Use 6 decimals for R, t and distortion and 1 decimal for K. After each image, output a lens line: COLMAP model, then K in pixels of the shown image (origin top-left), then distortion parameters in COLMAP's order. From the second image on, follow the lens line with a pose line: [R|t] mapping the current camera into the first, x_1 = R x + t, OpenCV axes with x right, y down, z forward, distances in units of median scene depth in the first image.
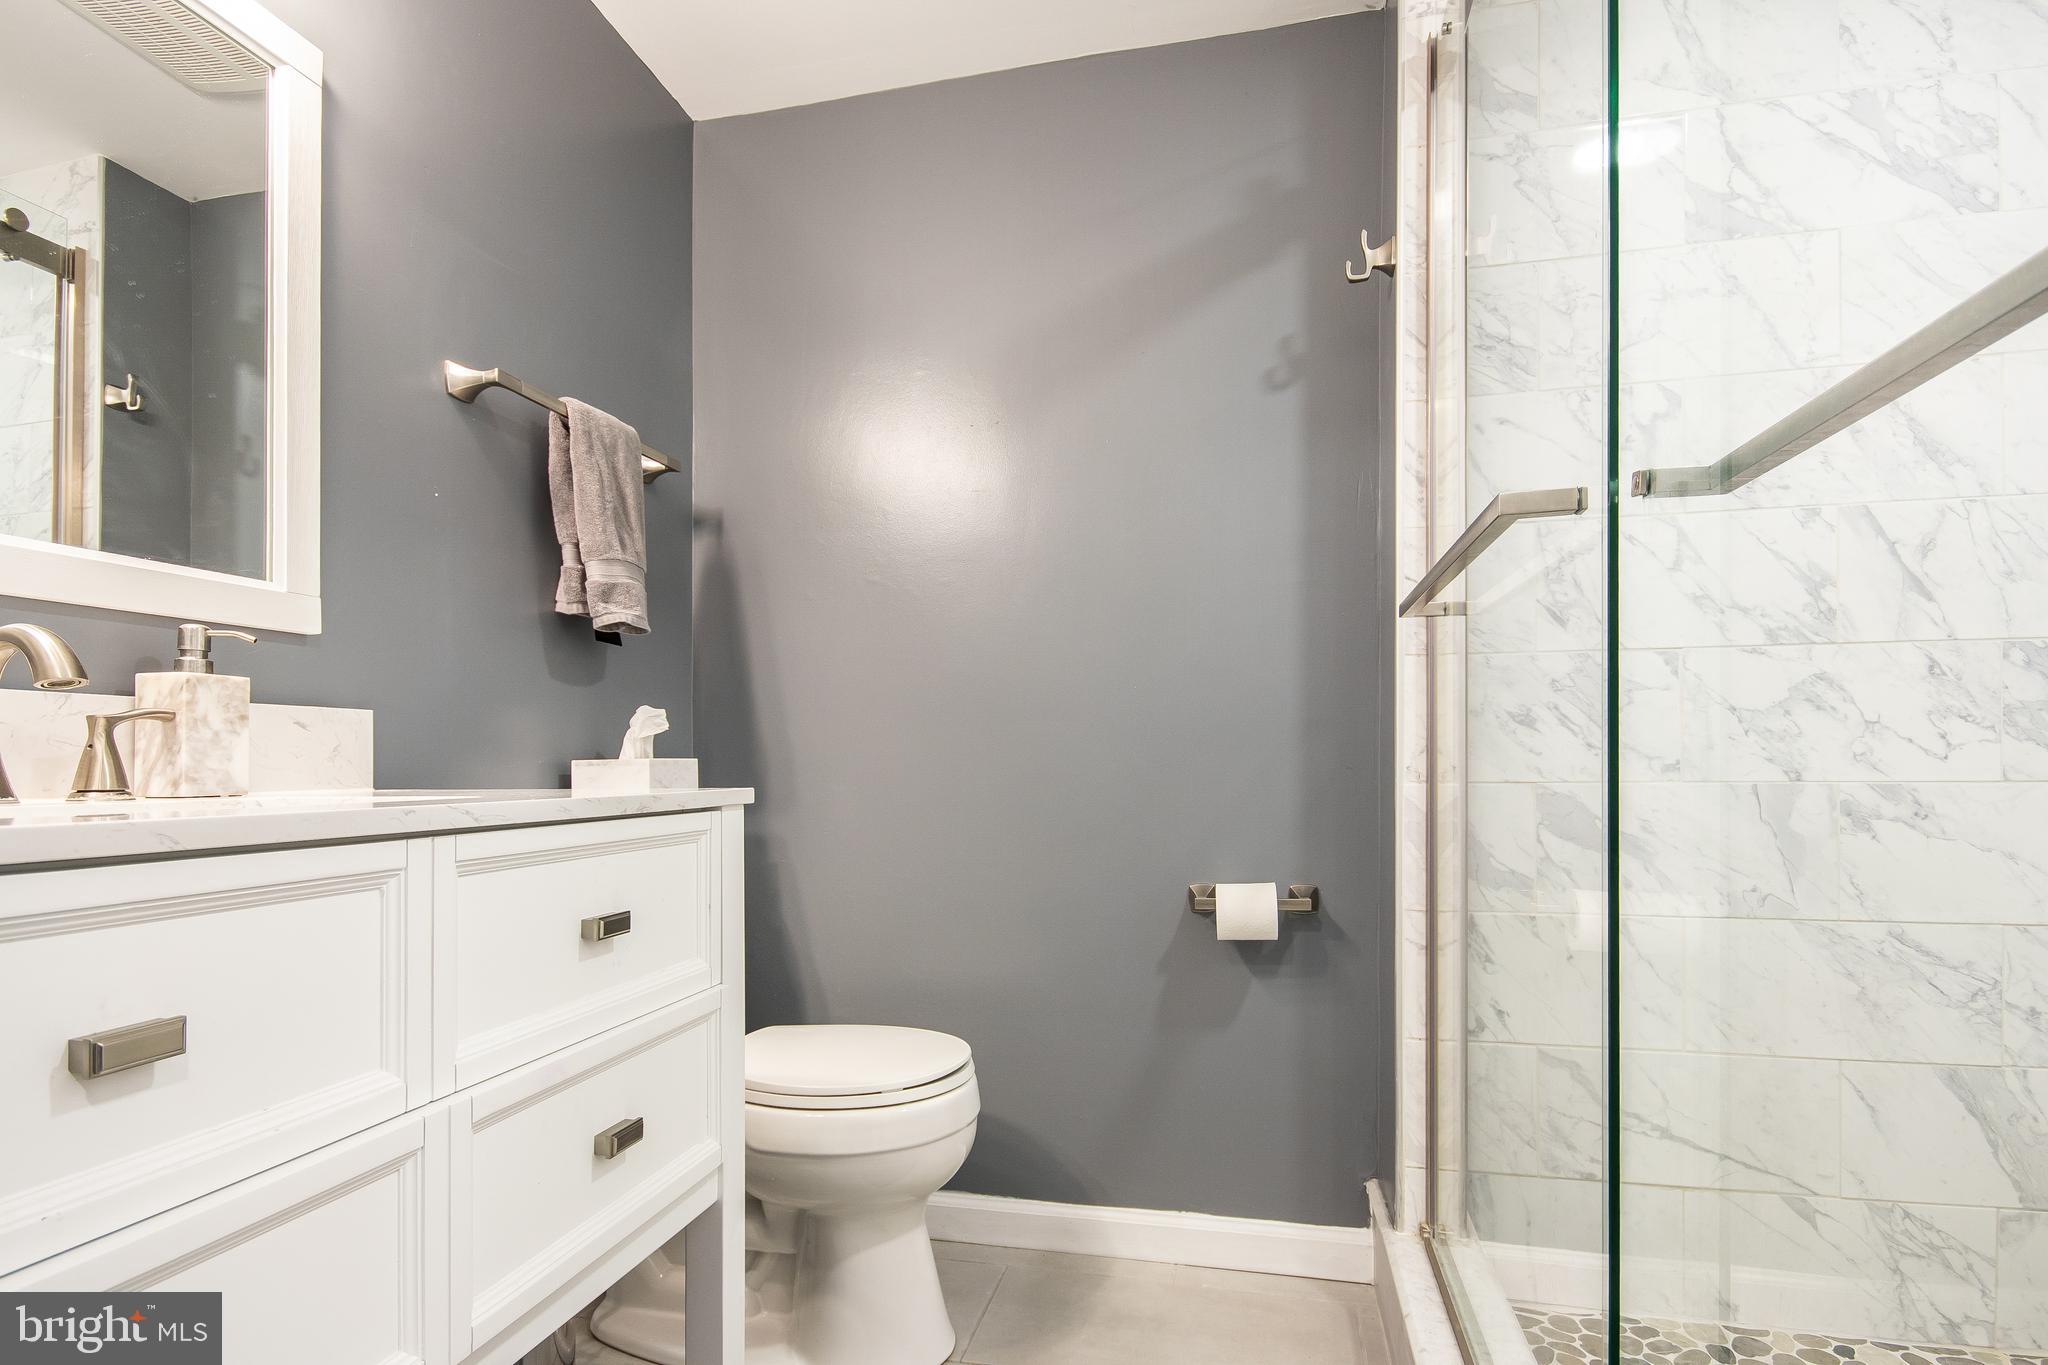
lens RADIAL K [[965.6, 0, 1042.5], [0, 965.6, 754.6], [0, 0, 1]] dist [0.000242, -0.000107]
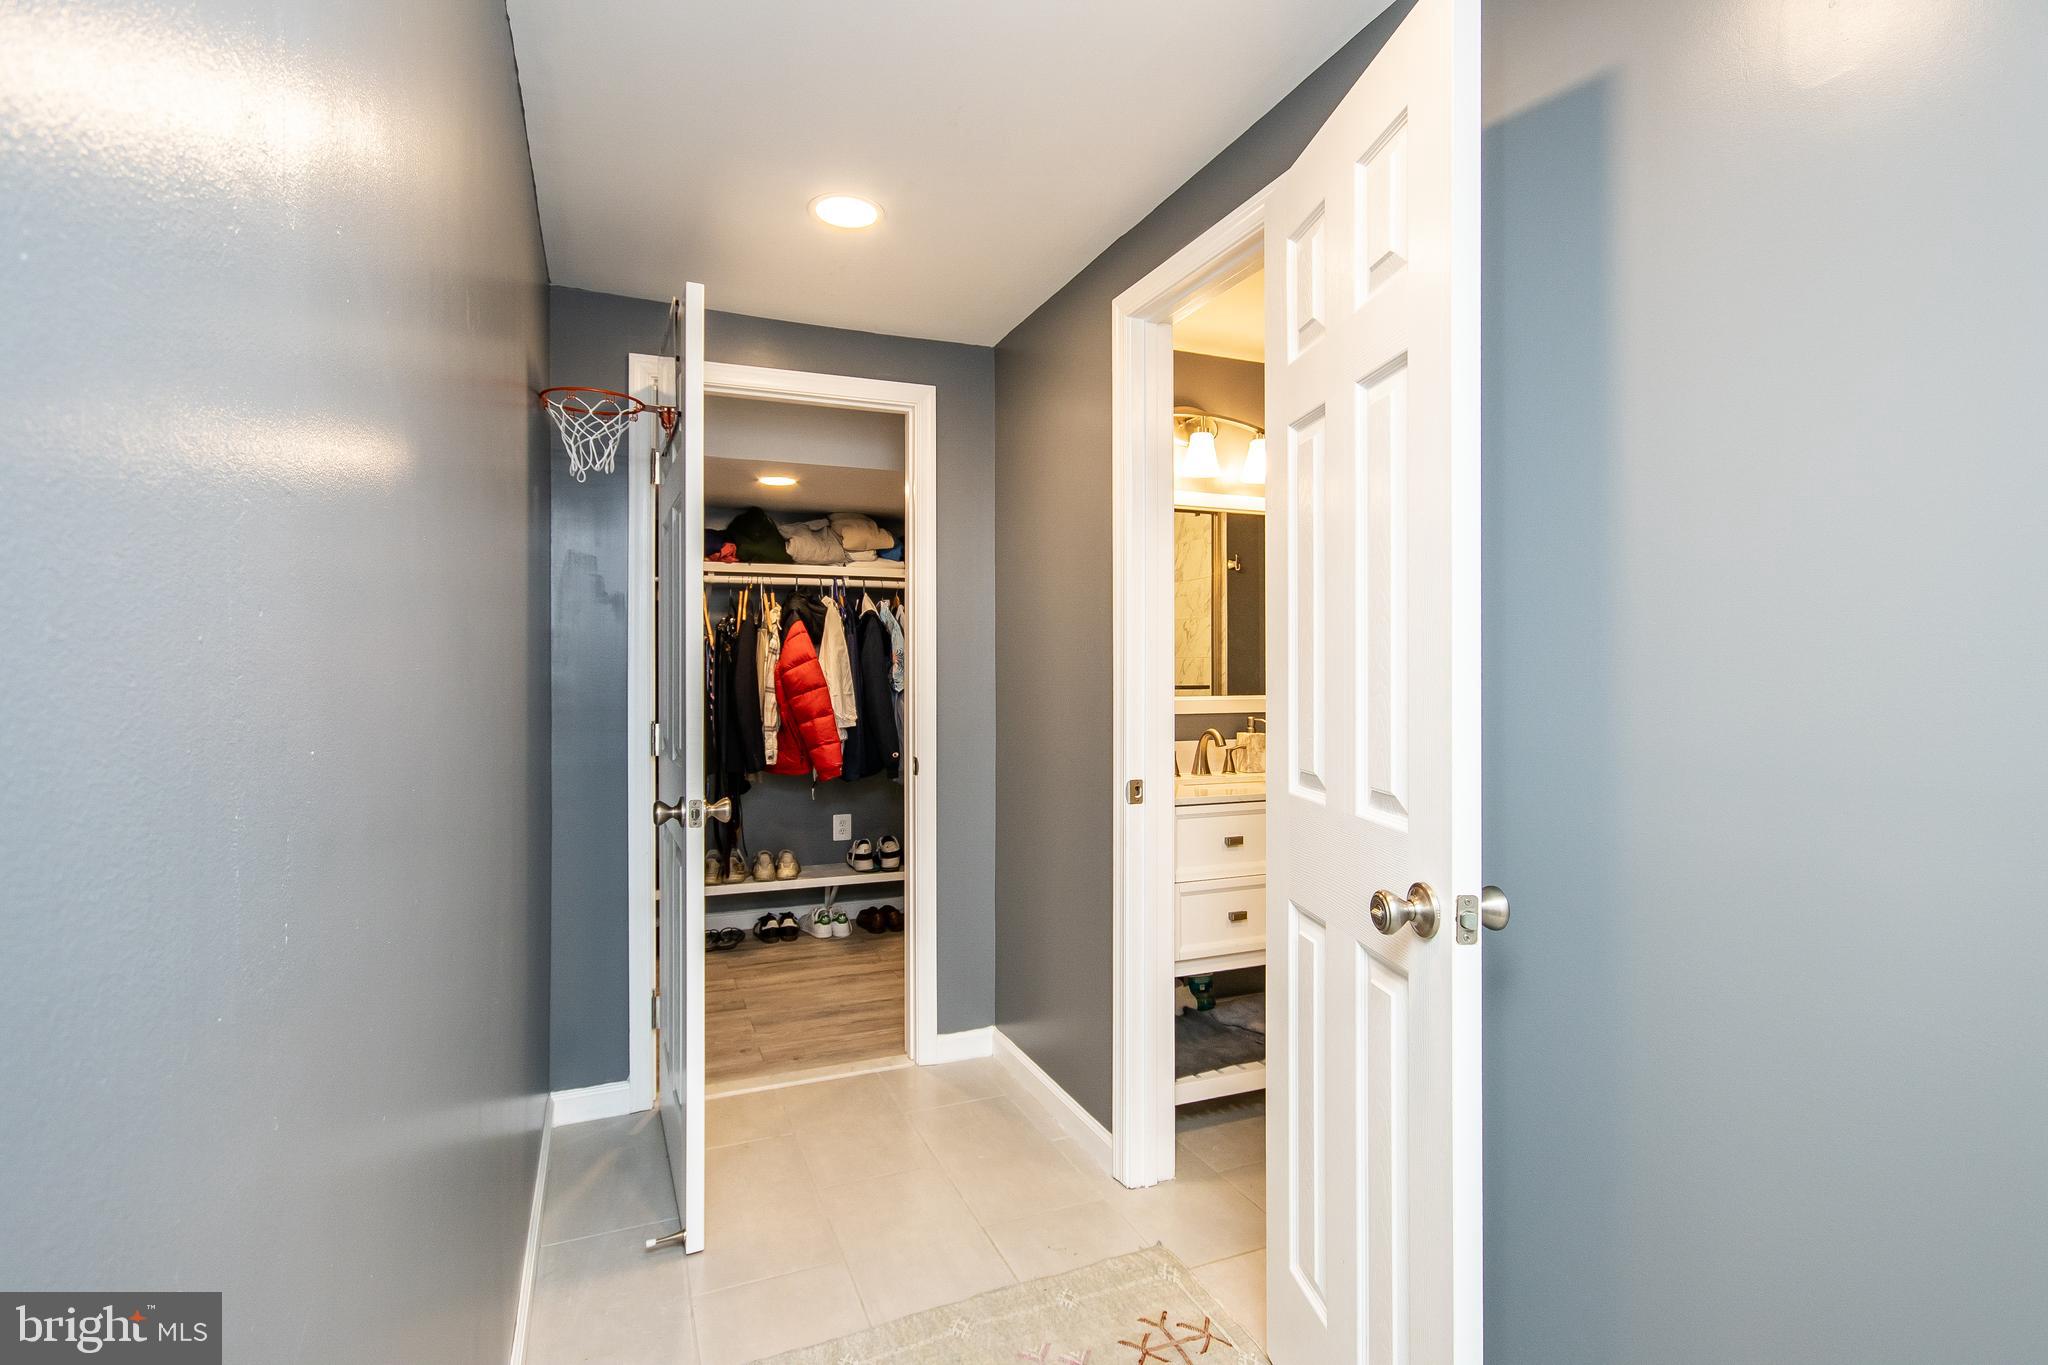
lens RADIAL K [[965.6, 0, 1024.7], [0, 965.6, 679.1], [0, 0, 1]] dist [0.000242, -0.000107]
pose [[0.558958, -0.000172, -0.829196, 1.274722], [0.007443, 0.999961, 0.004810, -0.278253], [0.829163, -0.008860, 0.558937, -1.320716]]
